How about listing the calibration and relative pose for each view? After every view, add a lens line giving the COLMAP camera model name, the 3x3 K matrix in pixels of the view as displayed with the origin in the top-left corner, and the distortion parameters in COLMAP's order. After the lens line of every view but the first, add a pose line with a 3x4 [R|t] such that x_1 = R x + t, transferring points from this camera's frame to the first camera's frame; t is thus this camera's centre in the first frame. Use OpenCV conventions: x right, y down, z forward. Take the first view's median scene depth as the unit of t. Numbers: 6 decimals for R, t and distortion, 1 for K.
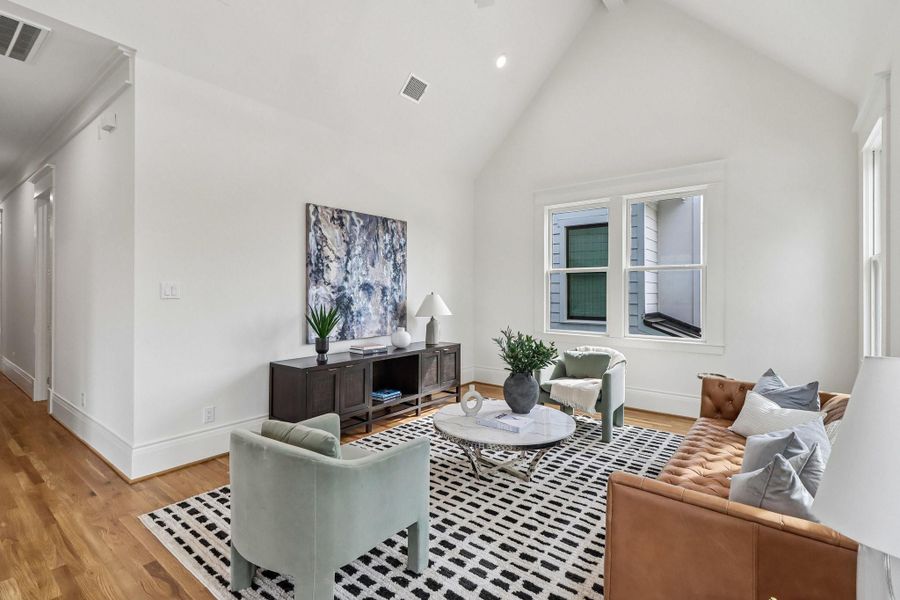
lens RADIAL K [[431.5, 0, 451.3], [0, 431.5, 292.2], [0, 0, 1]] dist [0.026602, -0.016751]
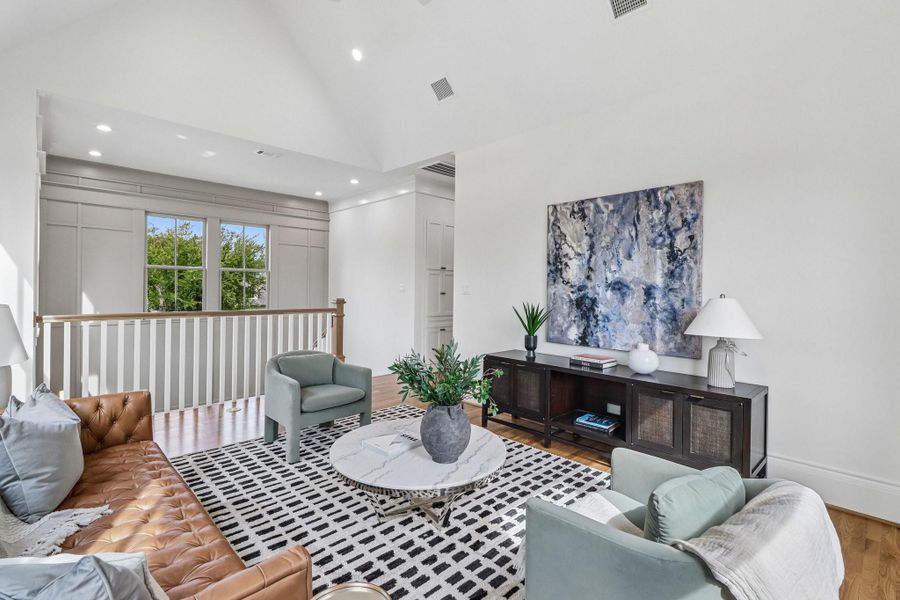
lens RADIAL K [[423.7, 0, 446.3], [0, 423.7, 288.8], [0, 0, 1]] dist [0.016090, -0.000171]
pose [[-0.157752, -0.006259, -0.987459, 0.657918], [-0.014987, 0.999880, -0.003944, 0.001163], [0.987365, 0.014177, -0.157827, 0.858933]]
